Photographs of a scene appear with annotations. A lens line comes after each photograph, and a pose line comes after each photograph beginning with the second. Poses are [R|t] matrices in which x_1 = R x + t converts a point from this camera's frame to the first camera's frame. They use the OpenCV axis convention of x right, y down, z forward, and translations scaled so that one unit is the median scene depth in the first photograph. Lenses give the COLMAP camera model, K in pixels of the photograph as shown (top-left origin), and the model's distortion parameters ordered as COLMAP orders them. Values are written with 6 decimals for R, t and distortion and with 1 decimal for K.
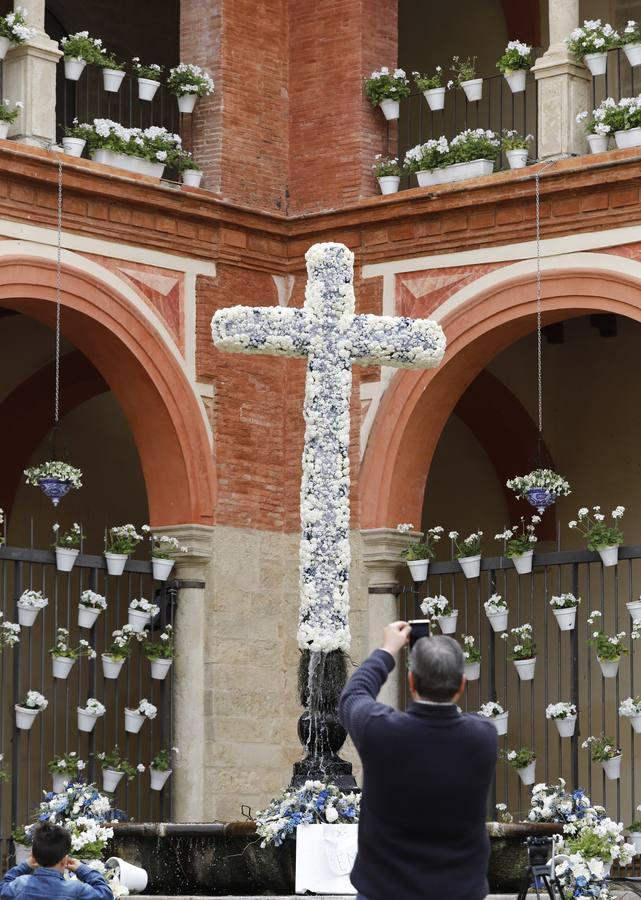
lens RADIAL K [[2879.2, 0, 384.2], [0, 2879.2, 491.4], [0, 0, 1]] dist [-0.115883, 1.102292]
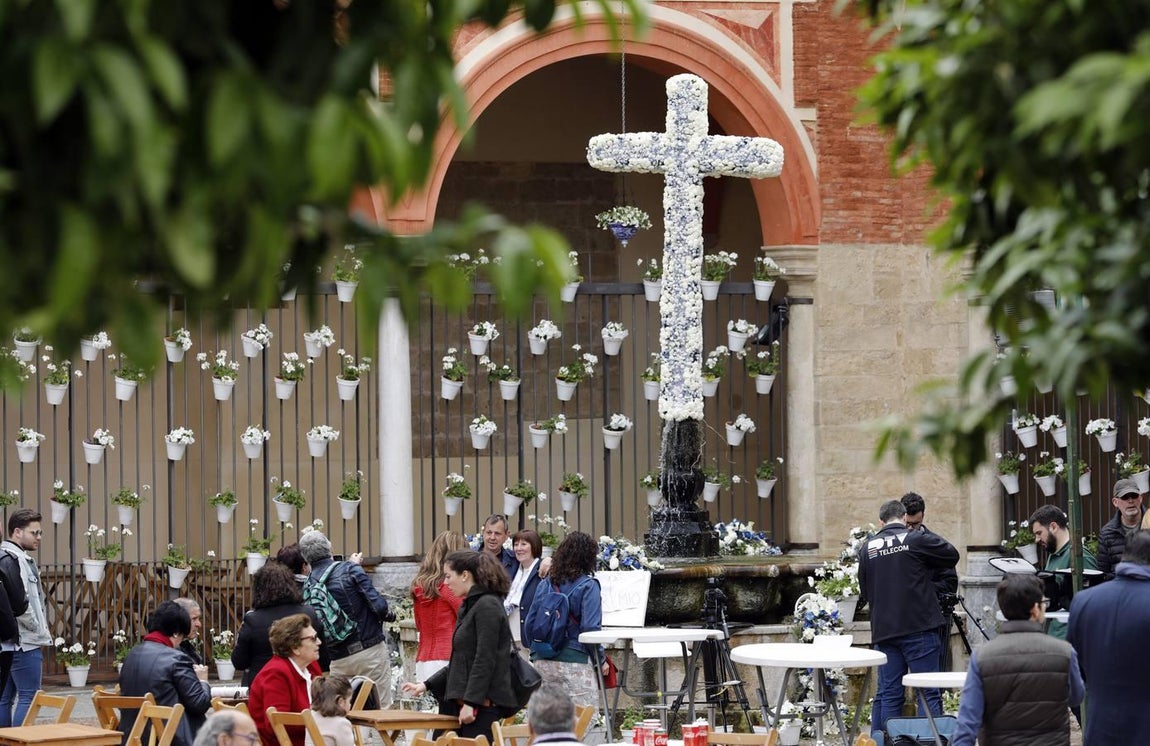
lens RADIAL K [[4730.4, 0, 575.0], [0, 4730.4, 373.0], [0, 0, 1]] dist [0.260083, 6.563726]
pose [[0.929714, -0.010087, -0.368144, 0.506940], [0.054330, 0.992444, 0.110014, -0.140074], [0.364252, -0.122283, 0.923237, -0.646096]]
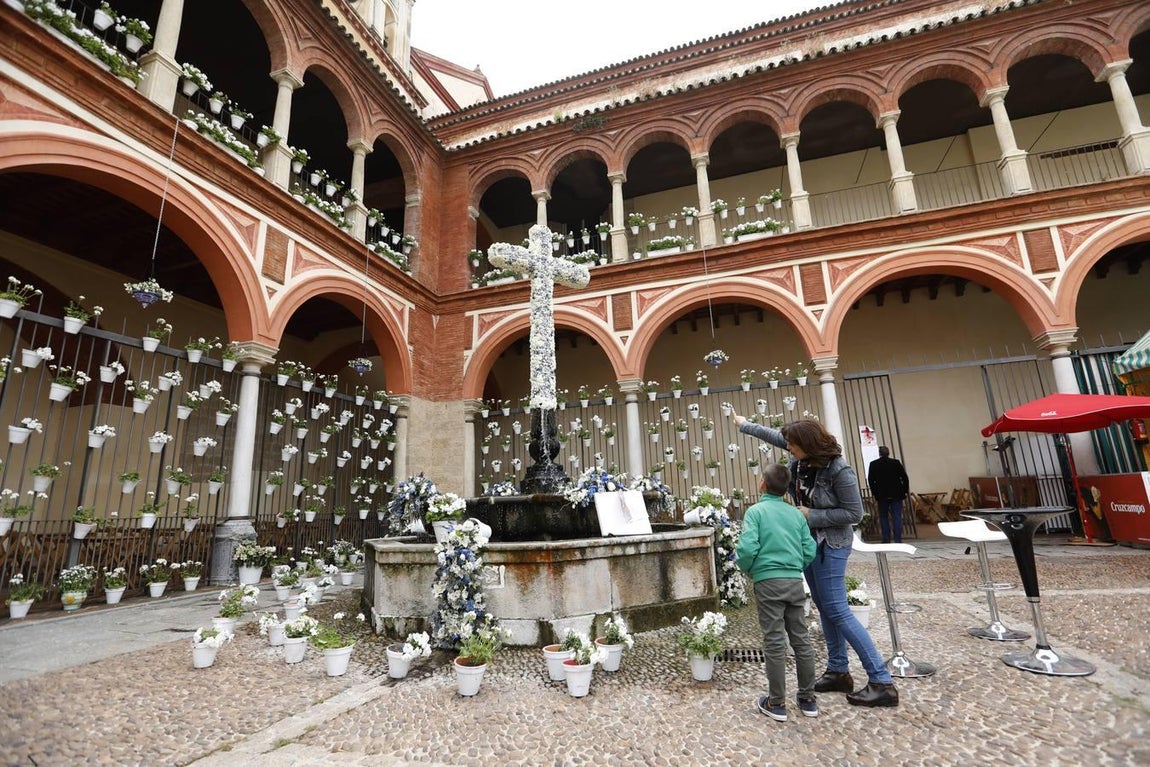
lens RADIAL K [[523.9, 0, 581.2], [0, 523.9, 384.7], [0, 0, 1]] dist [-0.049333, 0.015982]
pose [[0.922504, 0.052833, 0.382354, -0.104252], [-0.007978, 0.992986, -0.117959, 0.061064], [-0.385905, 0.105767, 0.916456, 0.491273]]
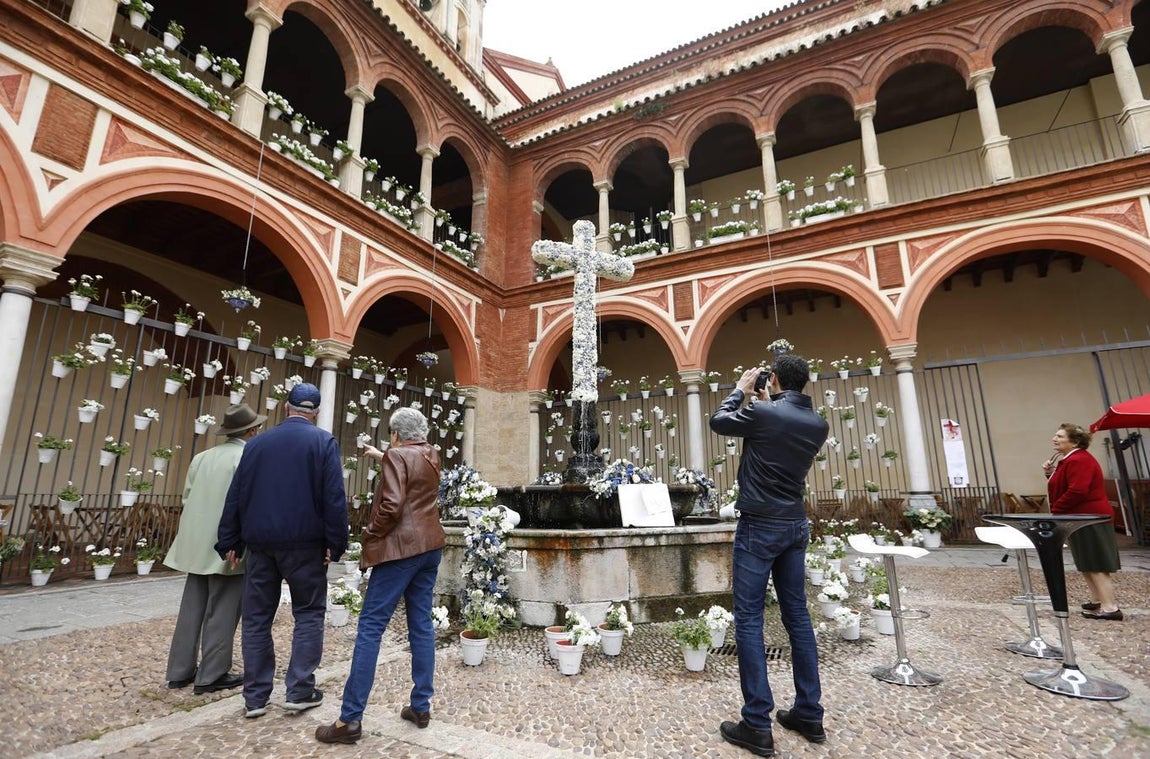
lens RADIAL K [[532.0, 0, 578.5], [0, 532.0, 380.7], [0, 0, 1]] dist [-0.060595, 0.025160]
pose [[0.973364, 0.043824, 0.225036, -0.084433], [-0.021141, 0.994536, -0.102236, 0.059658], [-0.228286, 0.094755, 0.968972, 0.475334]]
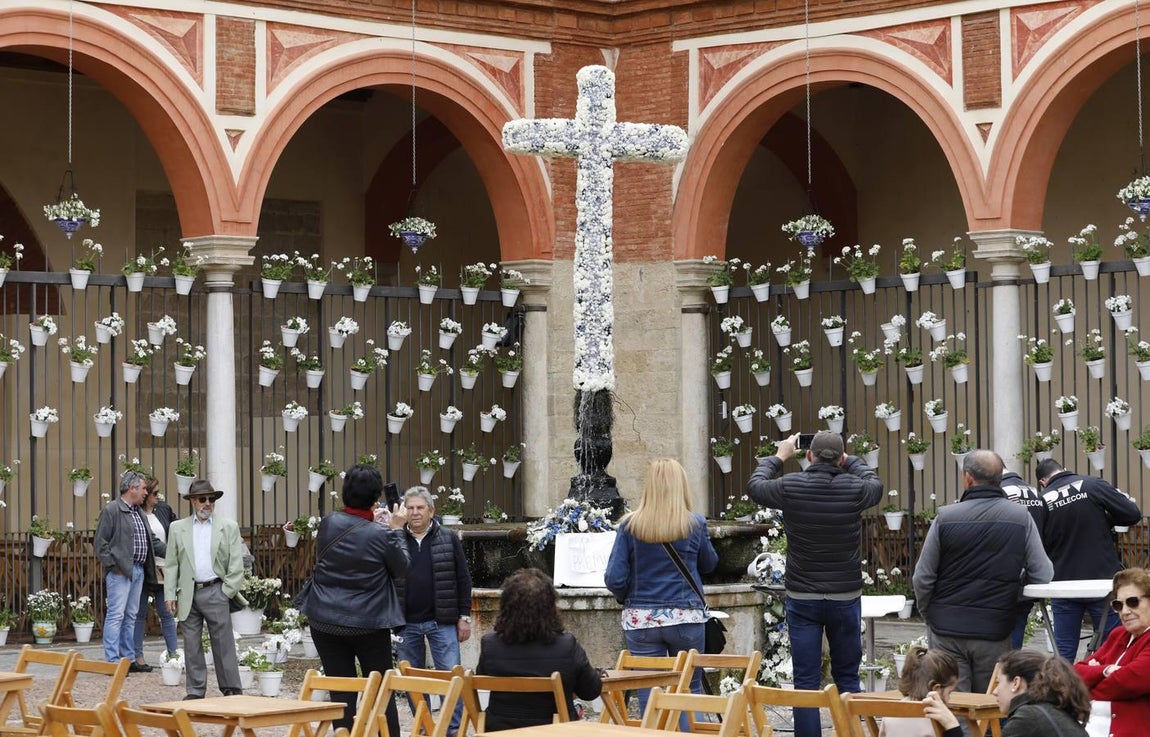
lens RADIAL K [[2722.6, 0, 613.2], [0, 2722.6, 364.8], [0, 0, 1]] dist [-0.214931, -1.229454]
pose [[0.995403, -0.012621, -0.094937, 0.077162], [0.021188, 0.995737, 0.089776, -0.048128], [0.093399, -0.091375, 0.991427, -0.146649]]
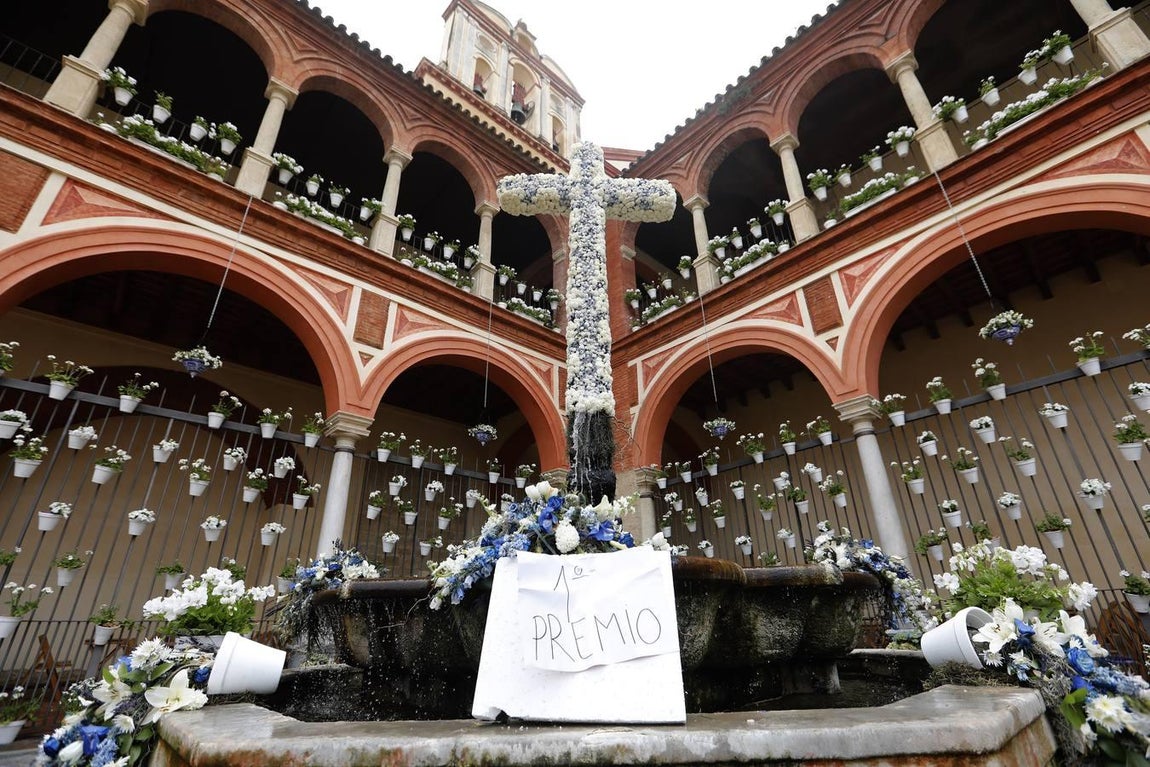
lens RADIAL K [[521.2, 0, 582.5], [0, 521.2, 387.2], [0, 0, 1]] dist [-0.066875, 0.029026]
pose [[0.992229, -0.072382, -0.101206, -0.002731], [0.038011, 0.950831, -0.307370, 0.078468], [0.118477, 0.301134, 0.946193, 0.614429]]
